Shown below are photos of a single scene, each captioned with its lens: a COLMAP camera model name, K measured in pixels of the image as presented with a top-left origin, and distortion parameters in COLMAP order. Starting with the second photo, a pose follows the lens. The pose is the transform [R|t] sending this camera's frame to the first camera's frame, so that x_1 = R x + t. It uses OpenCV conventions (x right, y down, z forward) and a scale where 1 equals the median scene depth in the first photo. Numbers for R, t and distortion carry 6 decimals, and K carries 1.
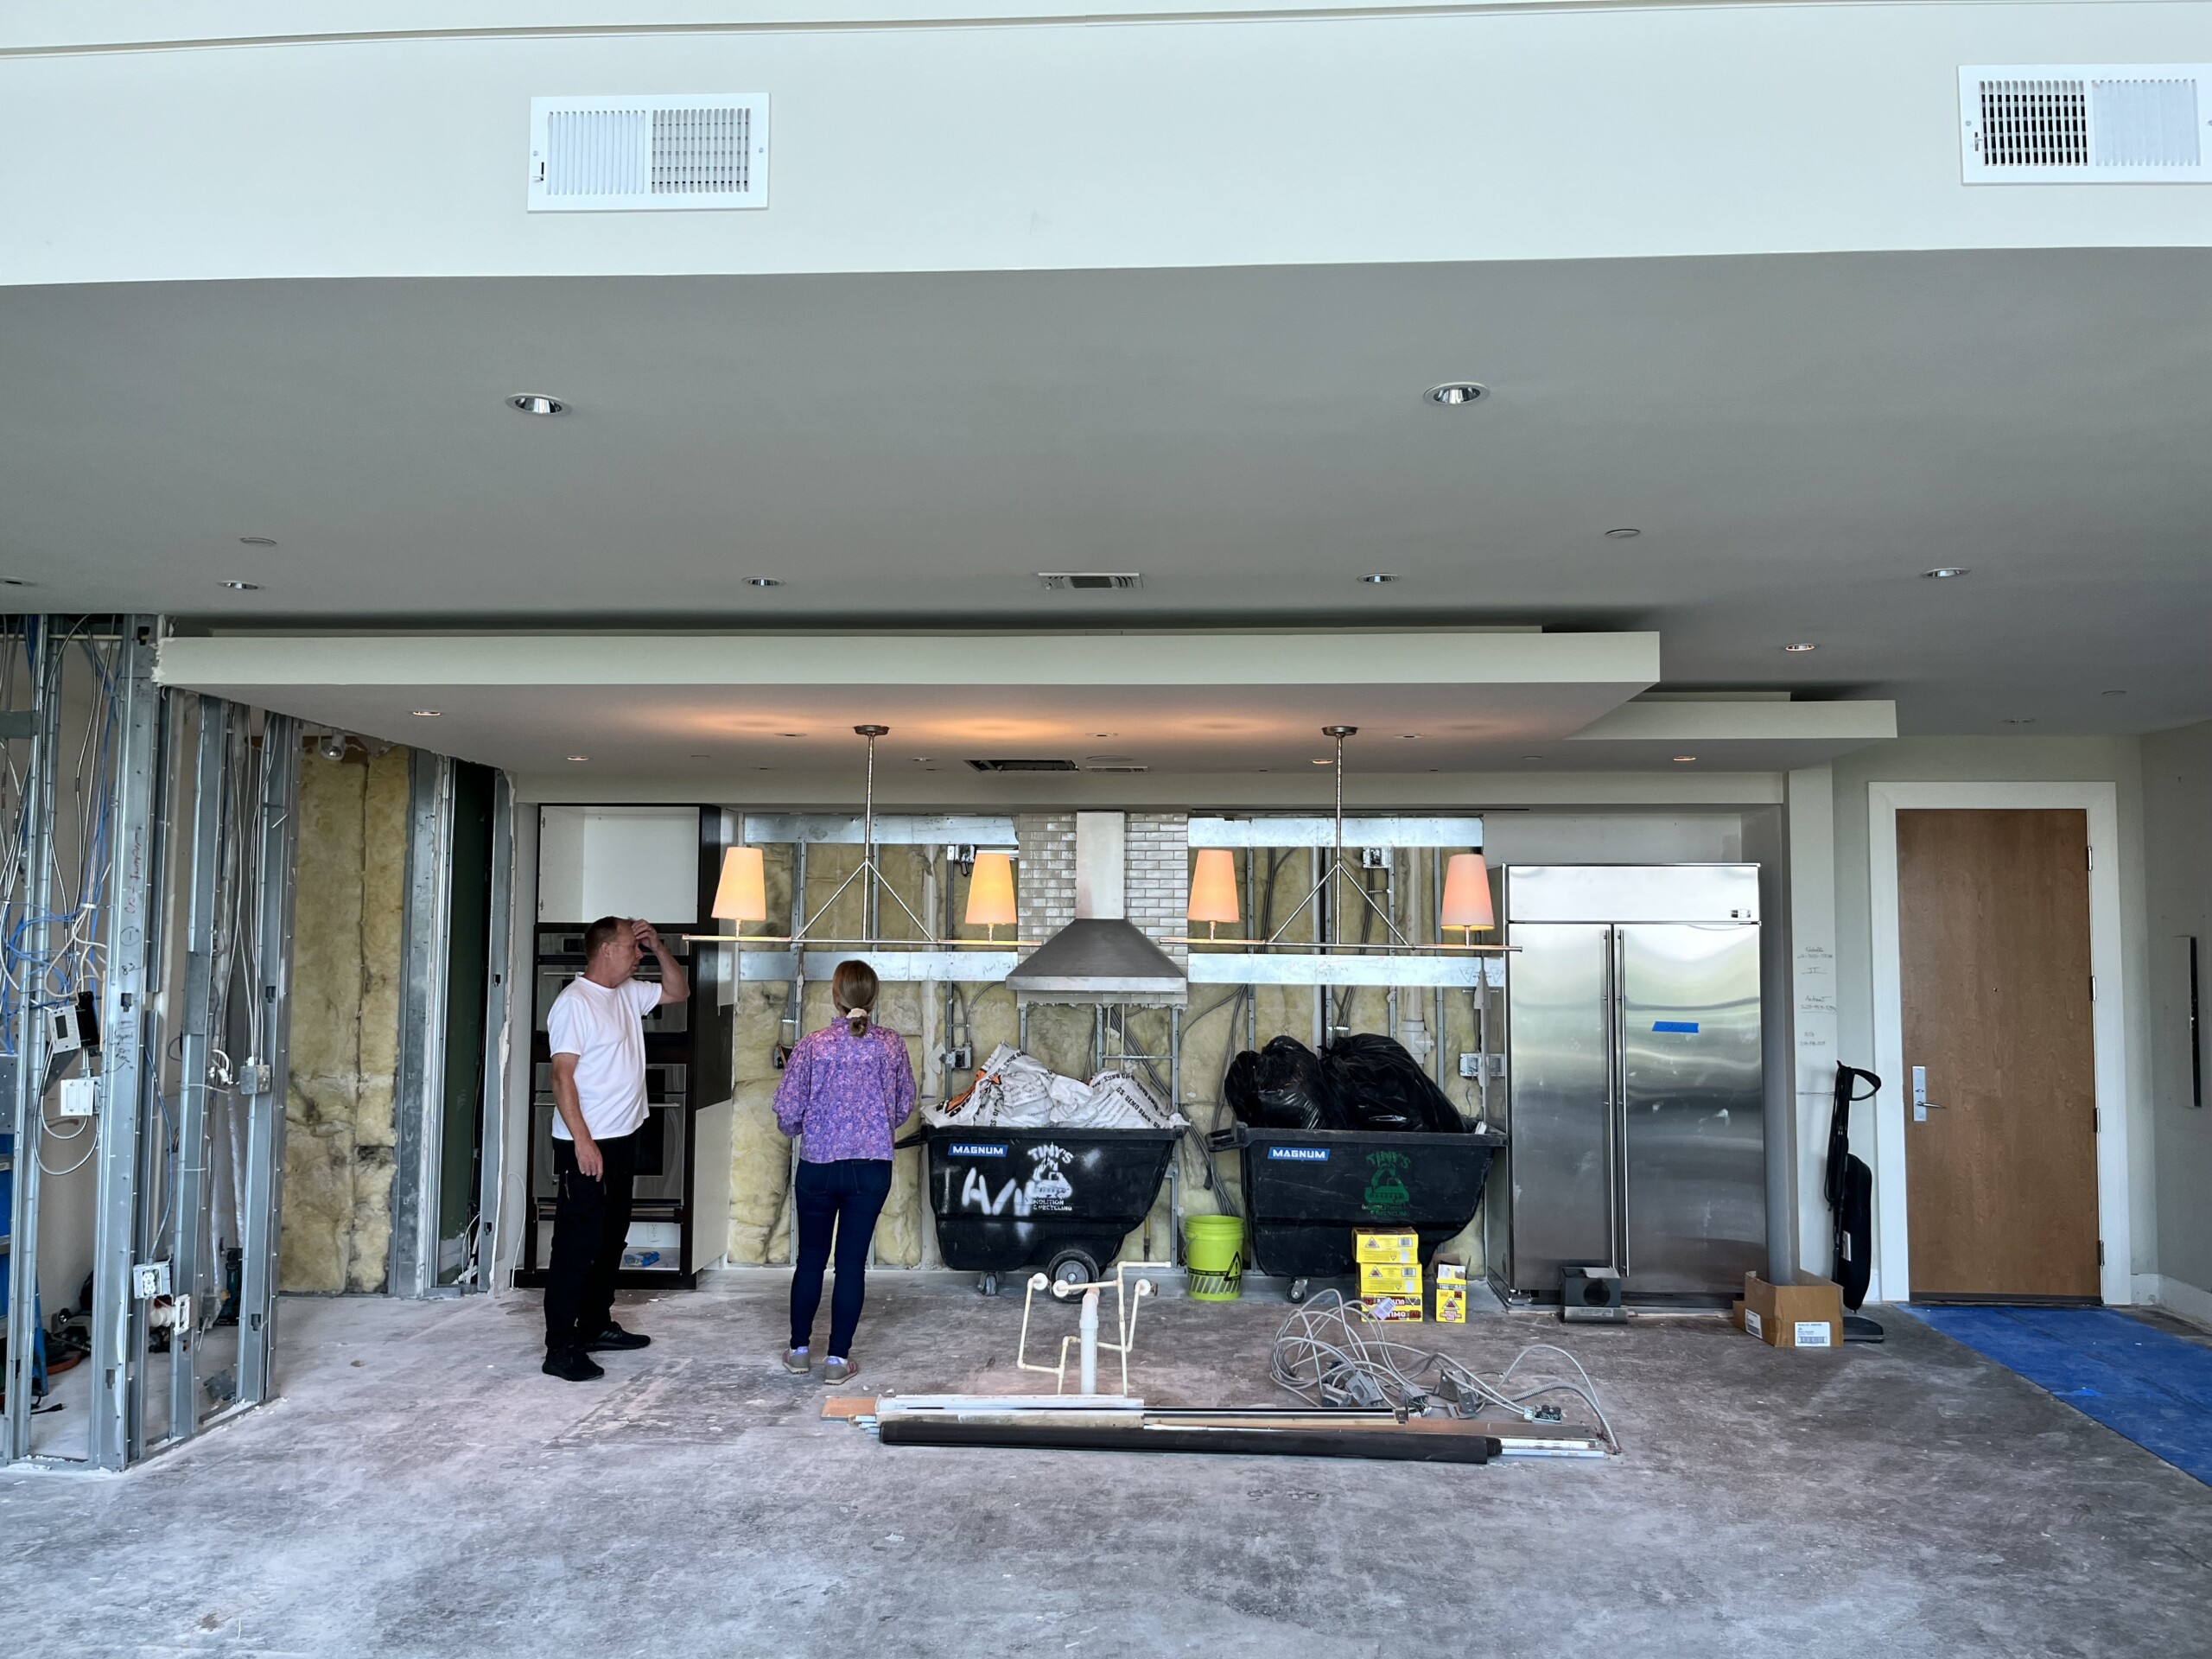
lens RADIAL K [[1633.5, 0, 1106.0], [0, 1633.5, 829.5], [0, 0, 1]] dist [0.006862, 0.002031]
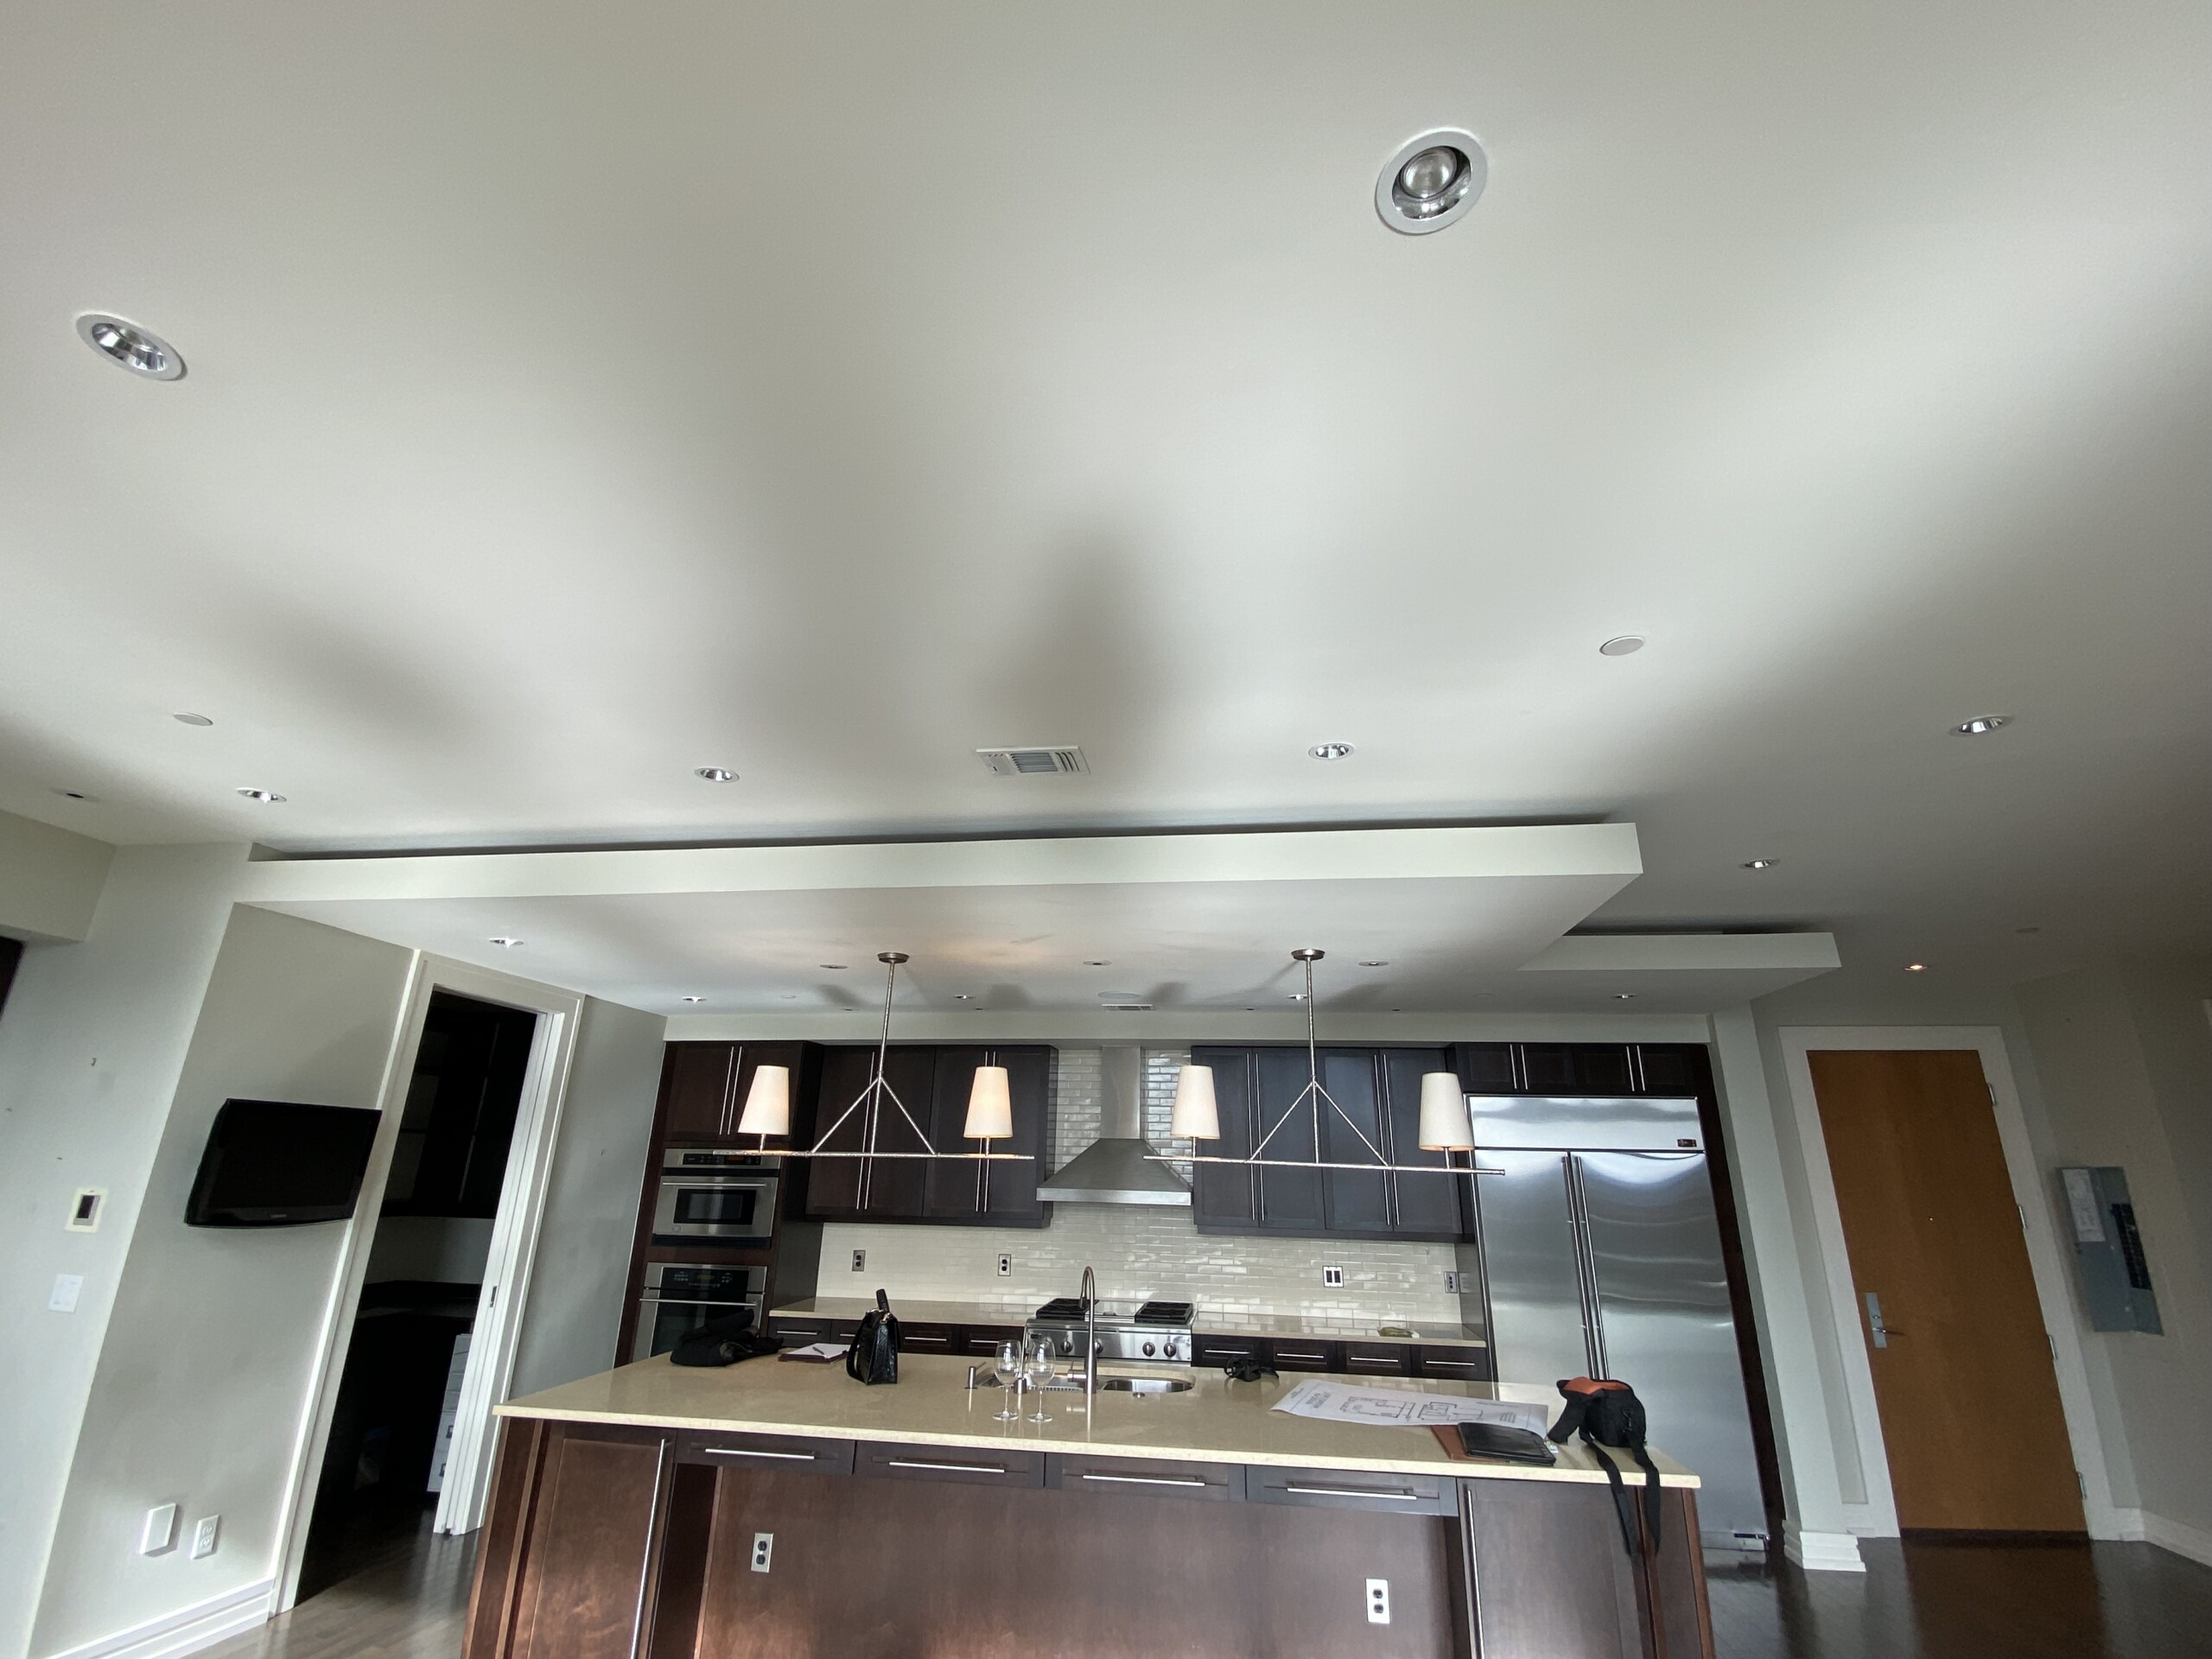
lens RADIAL K [[983.4, 0, 1138.9], [0, 983.4, 822.7], [0, 0, 1]] dist [0.041864, -0.036722]
pose [[0.998654, -0.006464, -0.051456, 0.049230], [-0.007335, 0.964624, -0.263529, 0.022153], [0.051339, 0.263552, 0.963278, 0.263583]]
